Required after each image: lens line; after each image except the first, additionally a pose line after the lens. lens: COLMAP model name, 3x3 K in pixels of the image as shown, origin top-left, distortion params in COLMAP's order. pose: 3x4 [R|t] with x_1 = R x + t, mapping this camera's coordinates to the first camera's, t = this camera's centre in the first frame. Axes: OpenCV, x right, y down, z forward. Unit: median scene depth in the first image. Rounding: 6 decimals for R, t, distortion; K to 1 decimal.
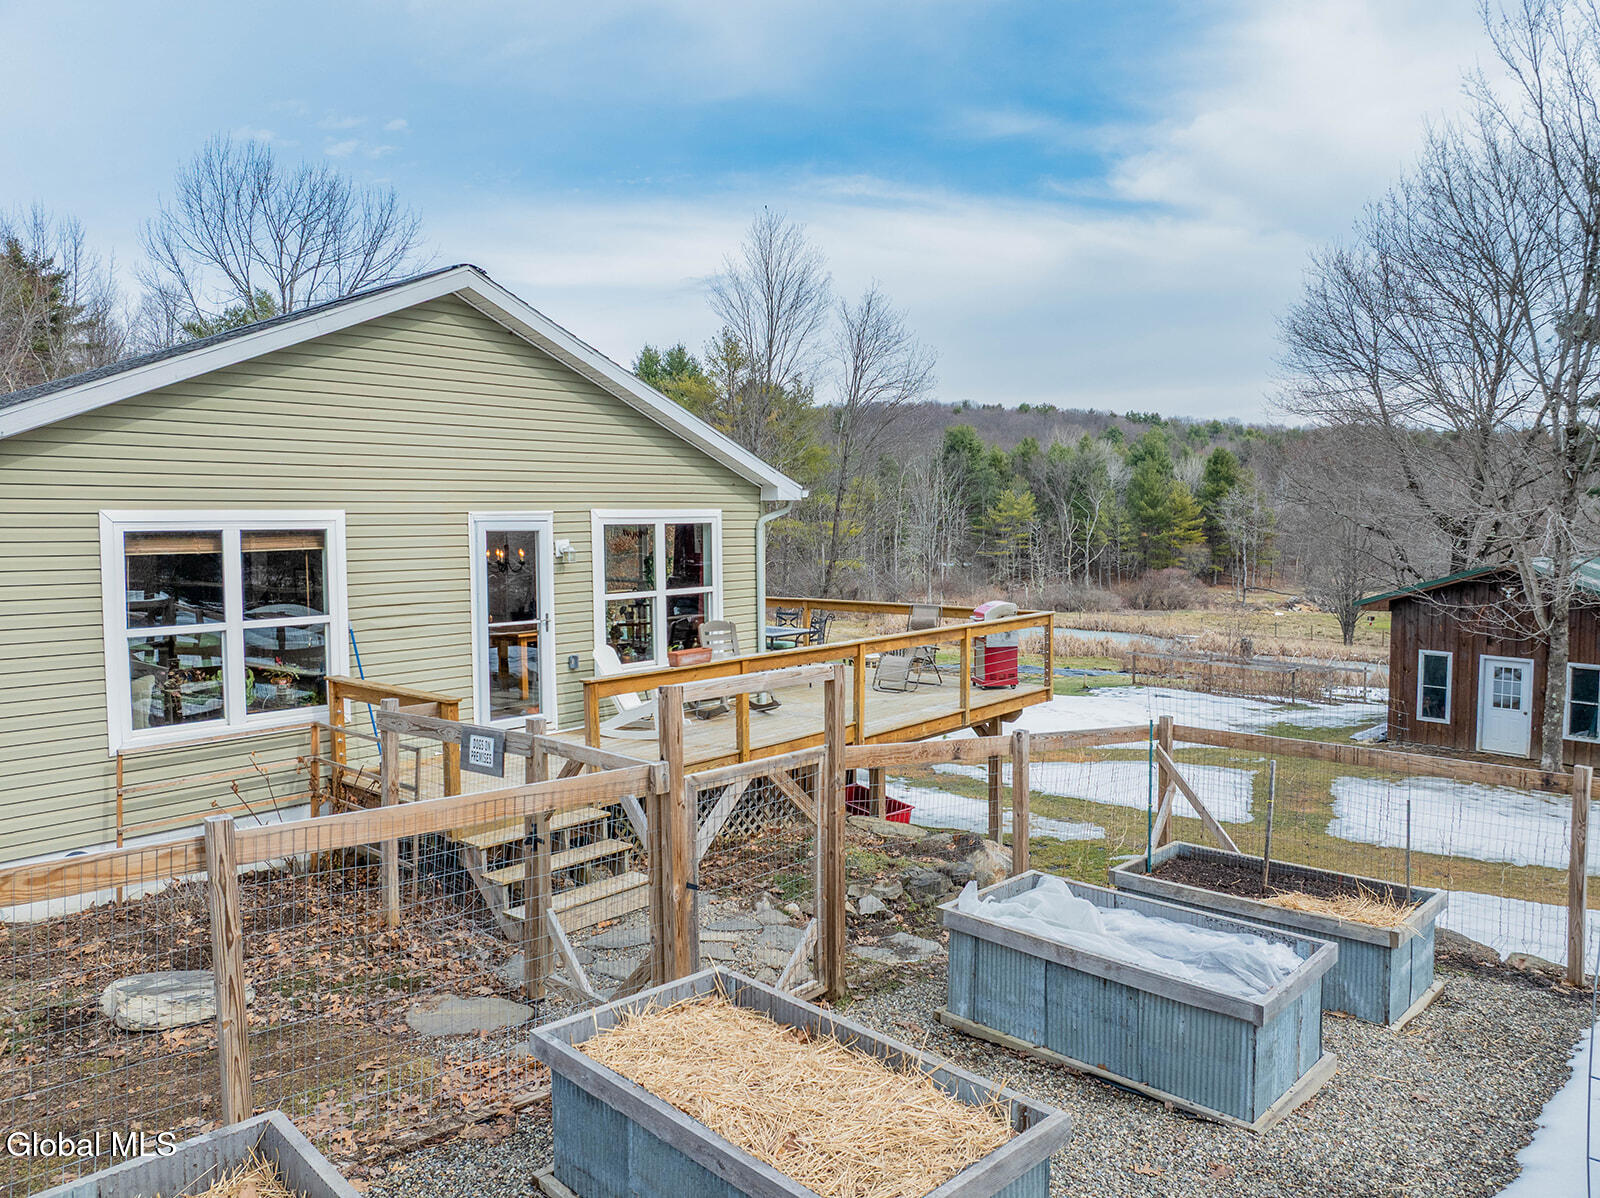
lens RADIAL K [[1116.4, 0, 800.0], [0, 1116.4, 599.0], [0, 0, 1]] dist [-0.037369, -0.001338]
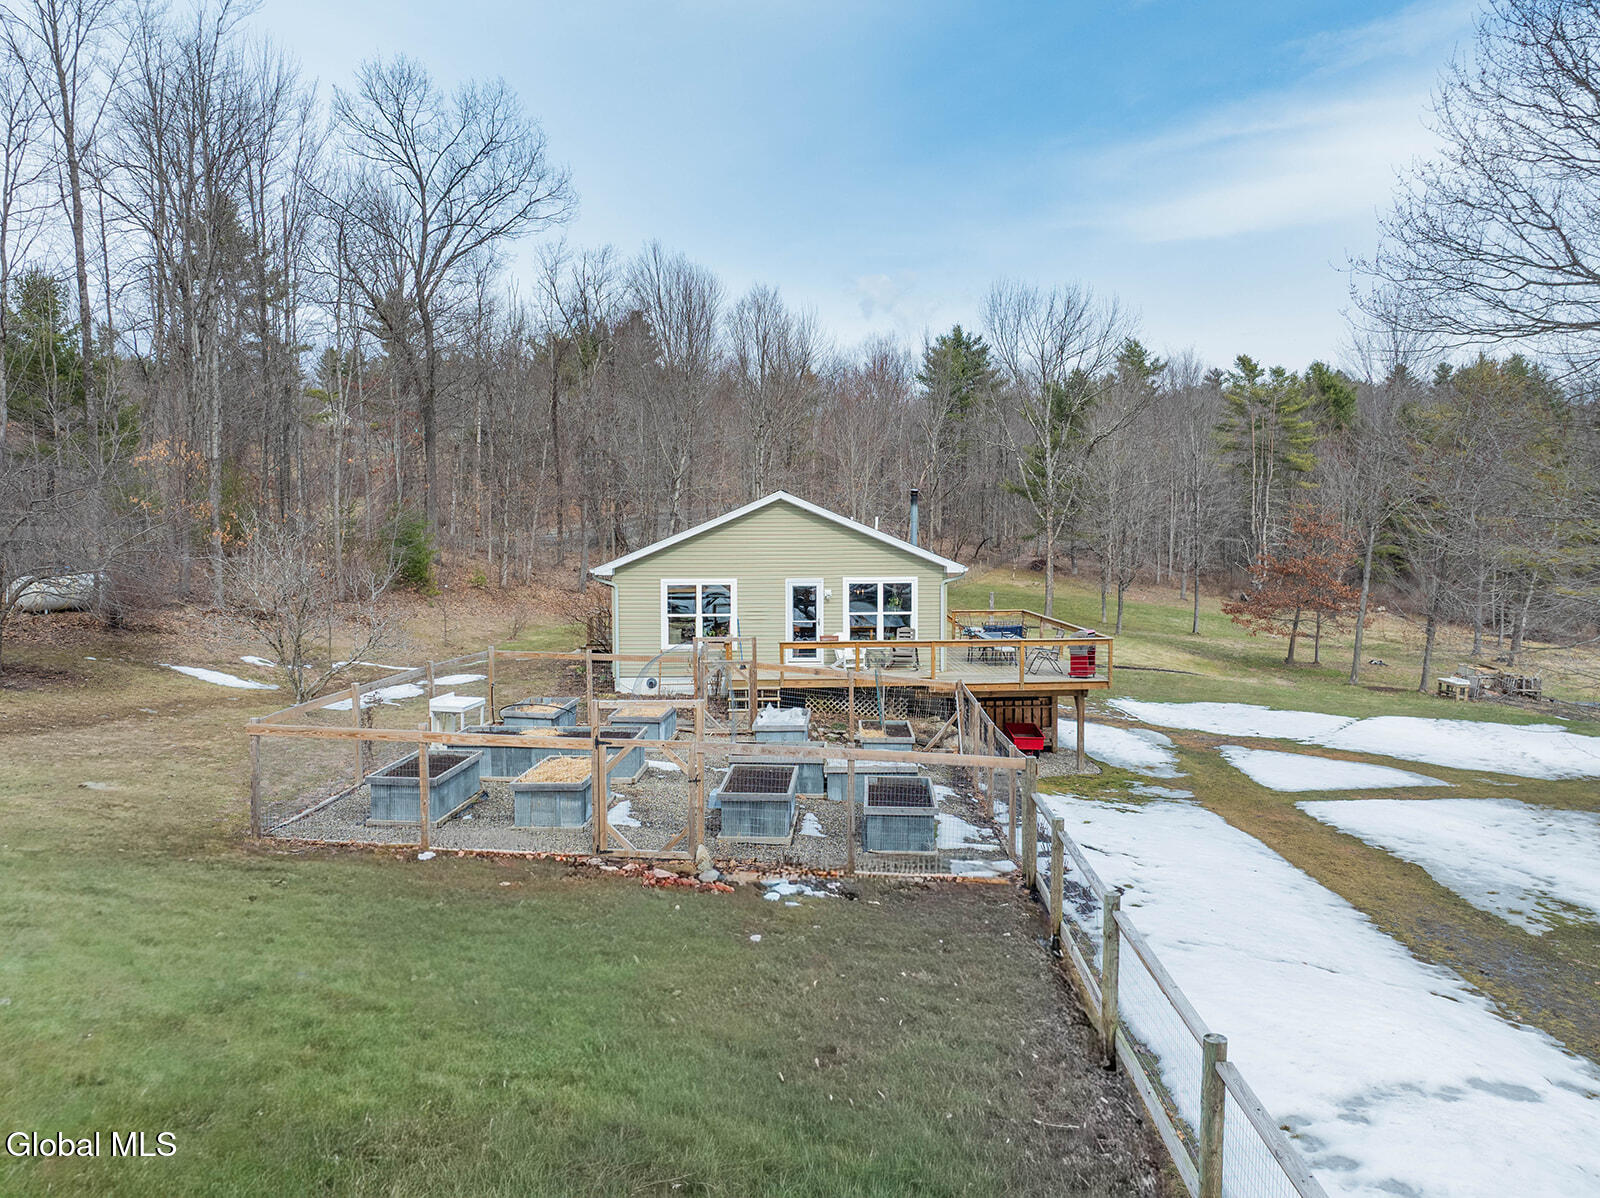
lens RADIAL K [[1116.4, 0, 800.0], [0, 1116.4, 599.0], [0, 0, 1]] dist [-0.037369, -0.001338]
pose [[0.676033, 0.054659, -0.734841, 1.516510], [-0.052086, 0.998295, 0.026337, -0.090804], [0.735028, 0.020471, 0.677728, -0.715649]]
